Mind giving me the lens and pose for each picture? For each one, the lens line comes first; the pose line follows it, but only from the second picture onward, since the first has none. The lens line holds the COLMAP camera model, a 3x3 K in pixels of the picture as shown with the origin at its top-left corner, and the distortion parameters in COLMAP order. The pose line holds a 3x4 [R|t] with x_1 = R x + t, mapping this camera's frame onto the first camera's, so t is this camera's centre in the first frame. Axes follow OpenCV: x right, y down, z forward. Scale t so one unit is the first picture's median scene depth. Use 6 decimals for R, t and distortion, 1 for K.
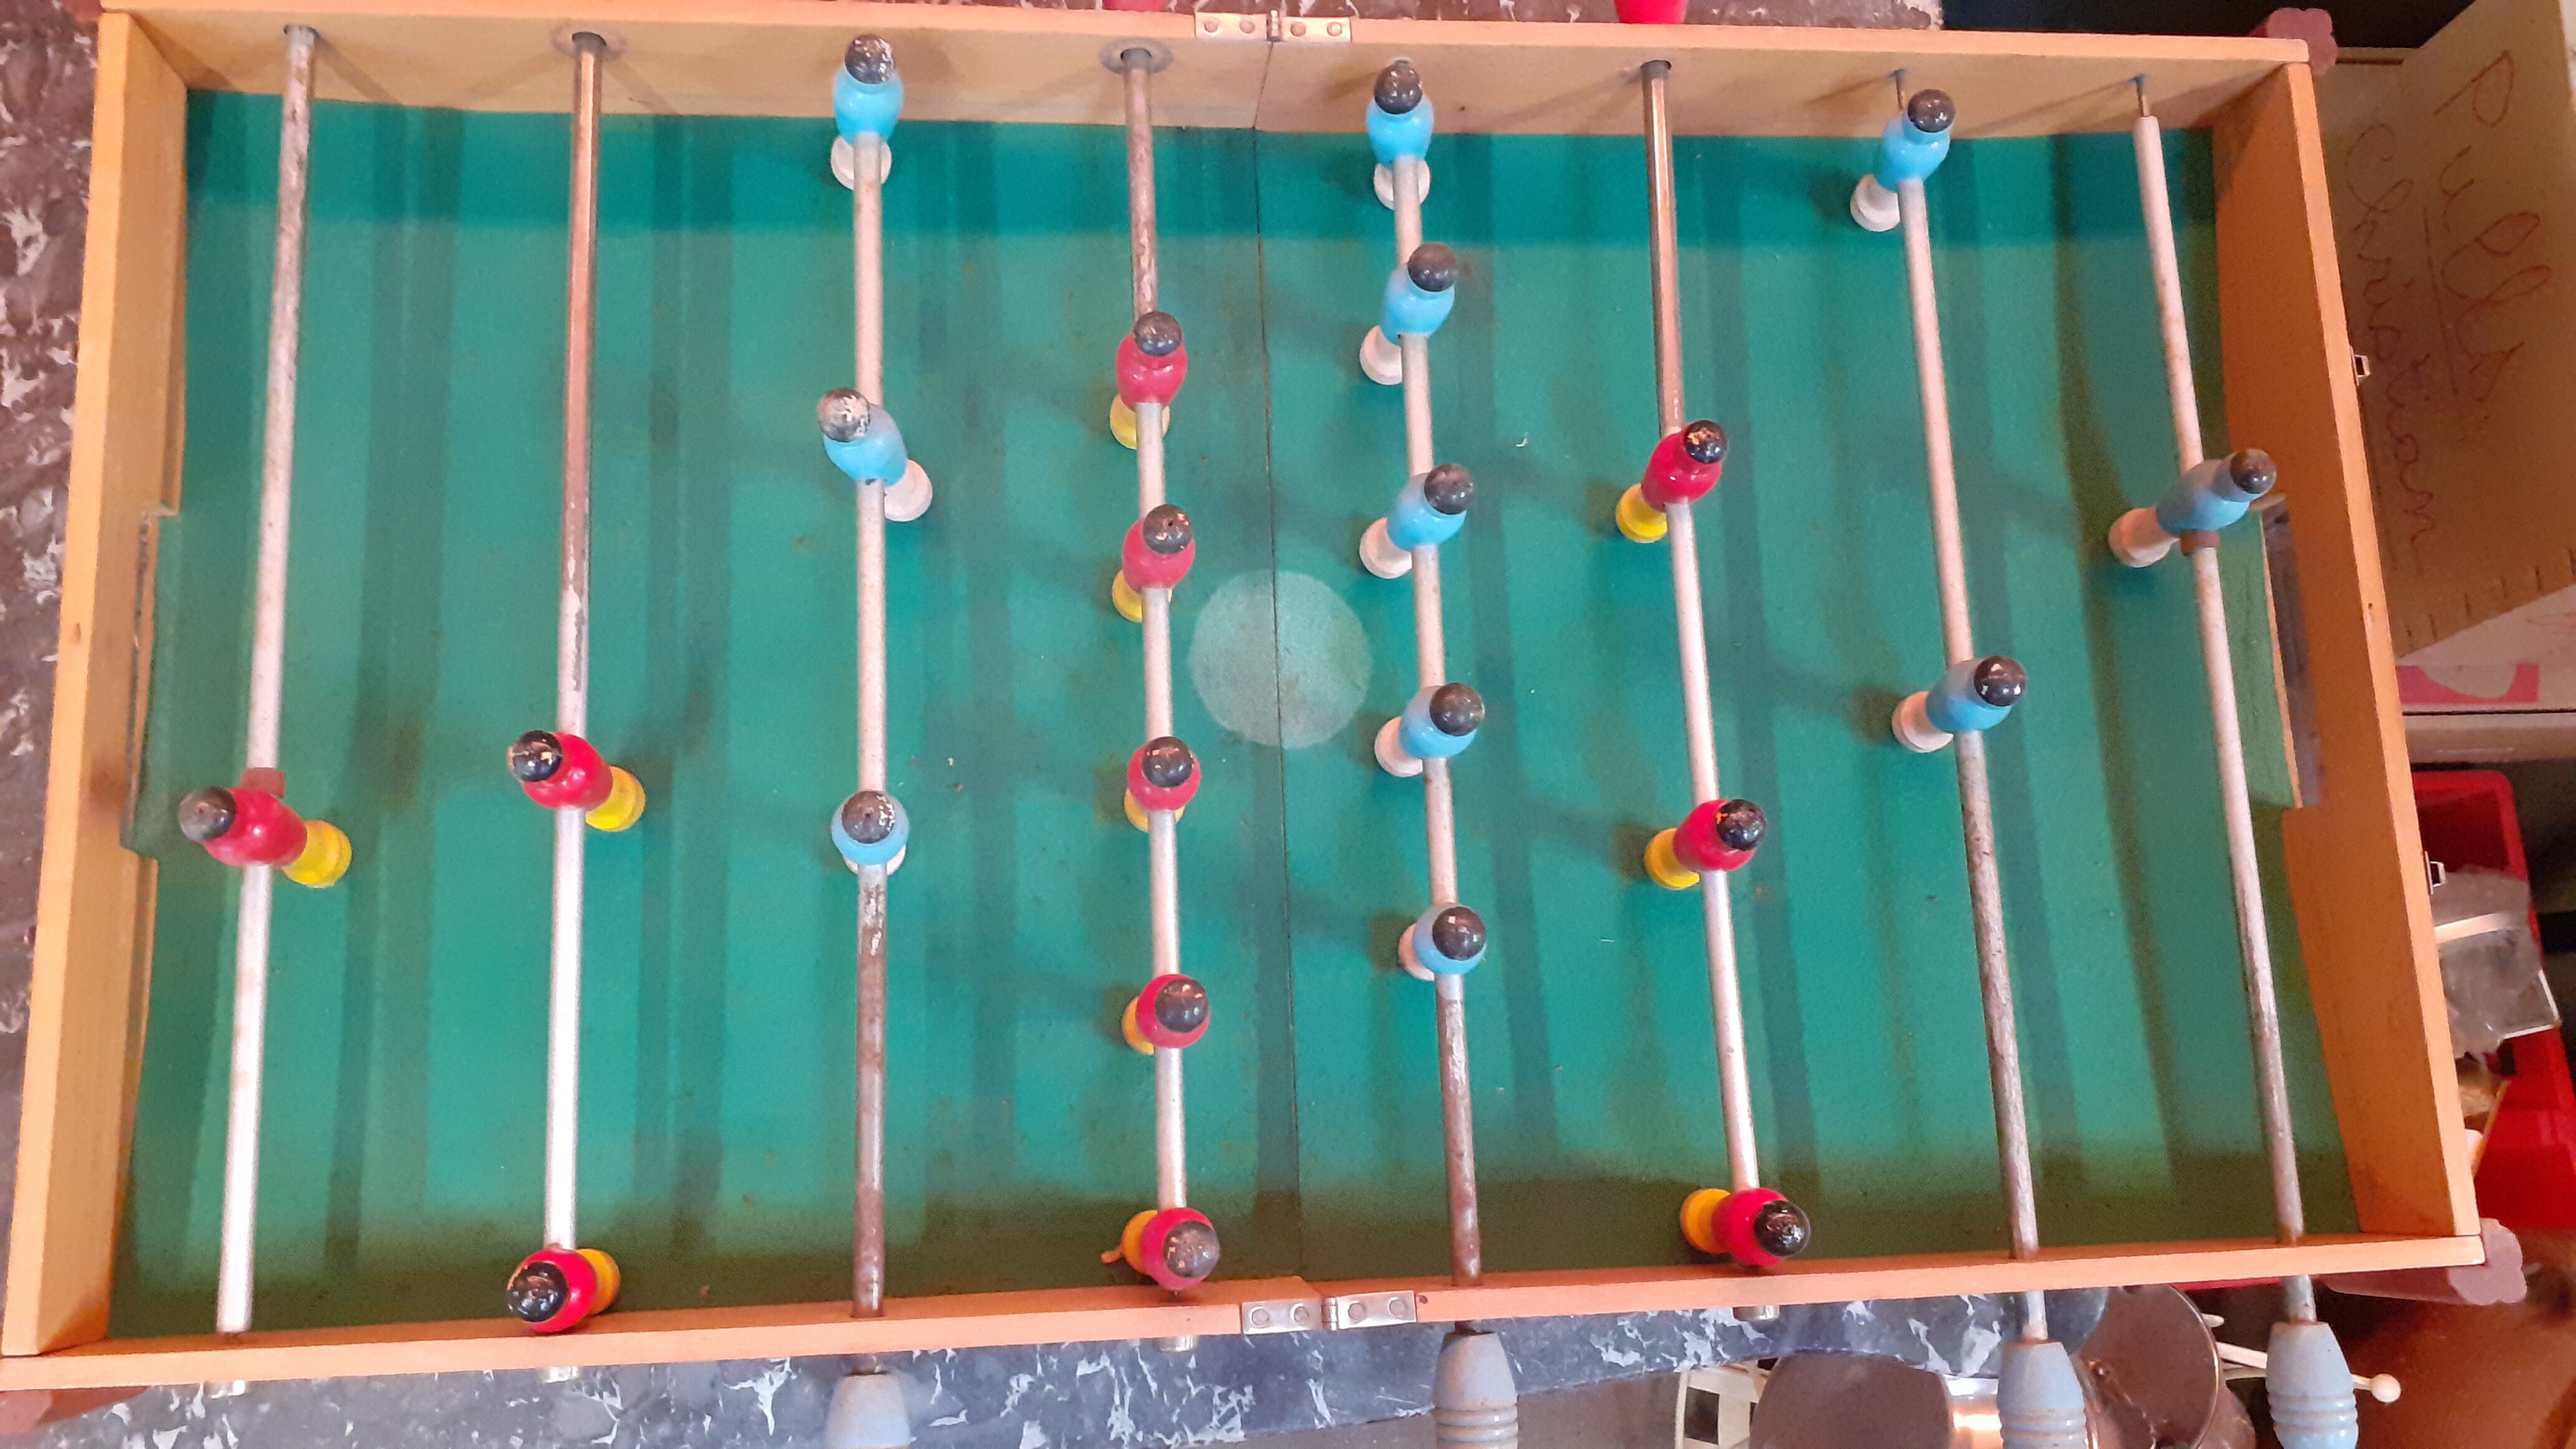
lens RADIAL K [[2039.9, 0, 1288.0], [0, 2039.9, 724.5], [0, 0, 1]] dist [0.004121, -0.004728]
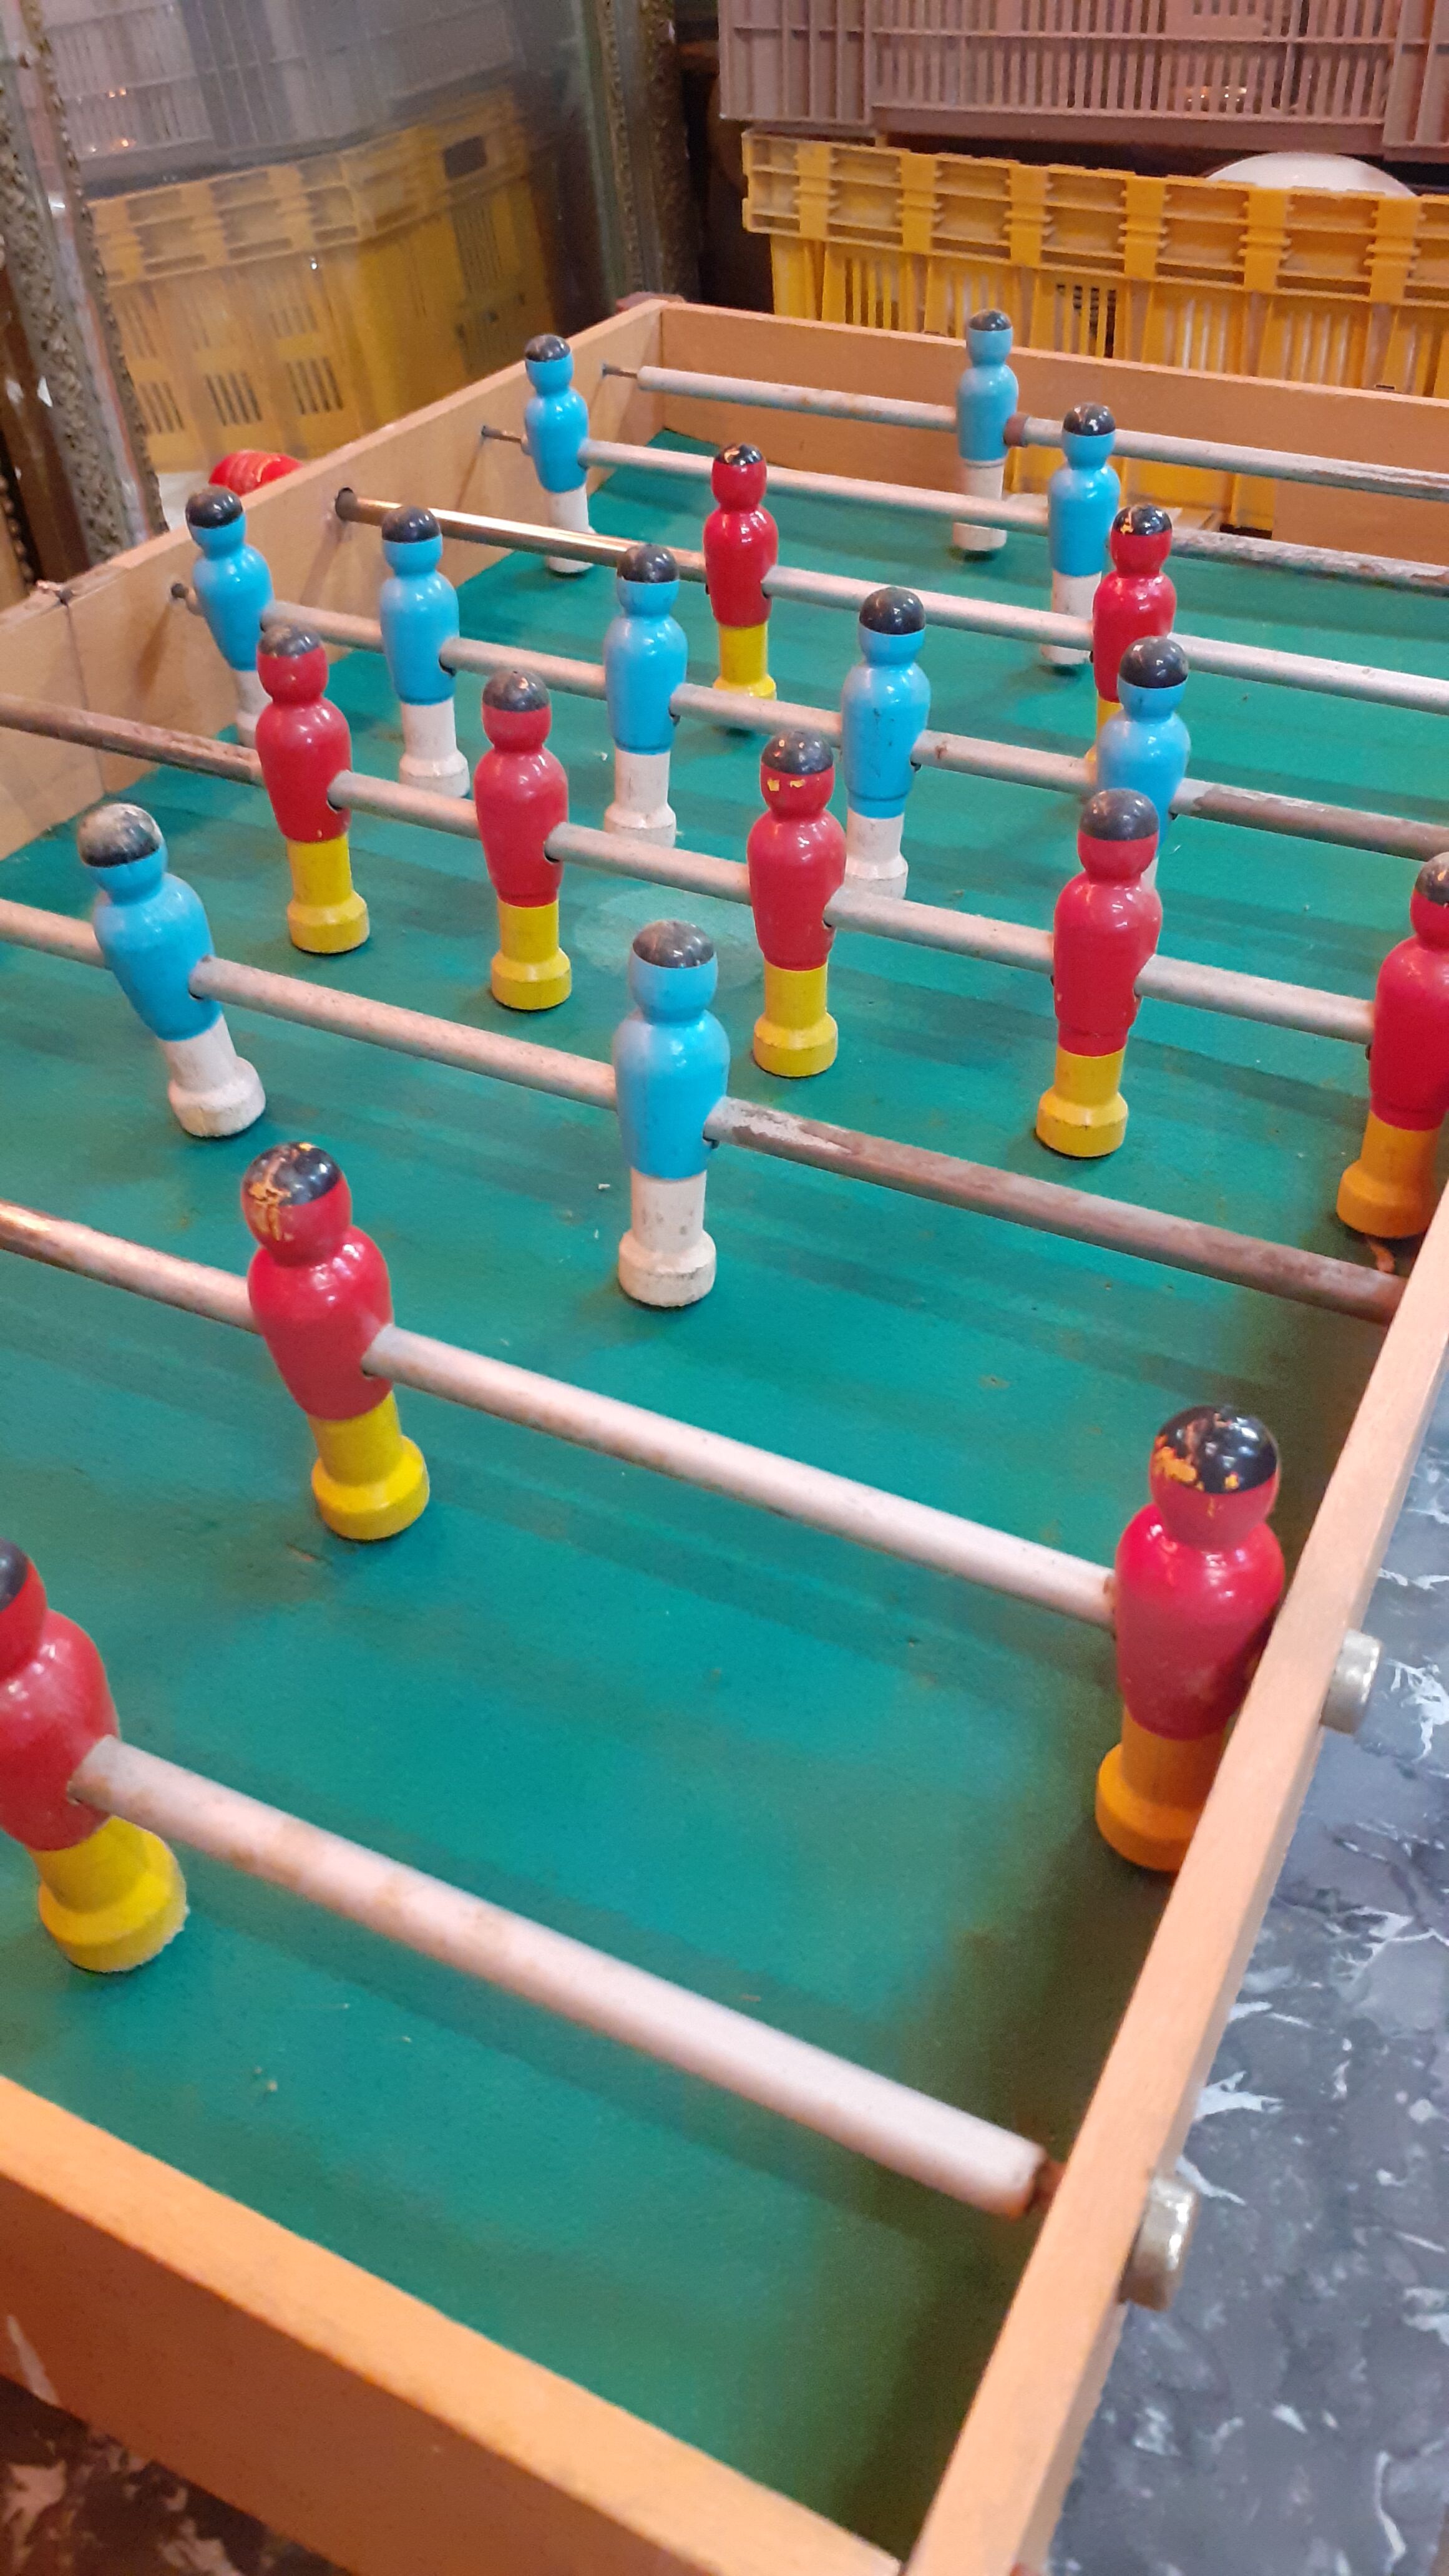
lens RADIAL K [[2051.9, 0, 724.5], [0, 2051.9, 1288.0], [0, 0, 1]] dist [0.025114, -0.042711]
pose [[0.475508, -0.632438, 0.611486, -0.598947], [0.871506, 0.433379, -0.229478, 0.228616], [-0.119875, 0.642032, 0.757248, 0.517209]]
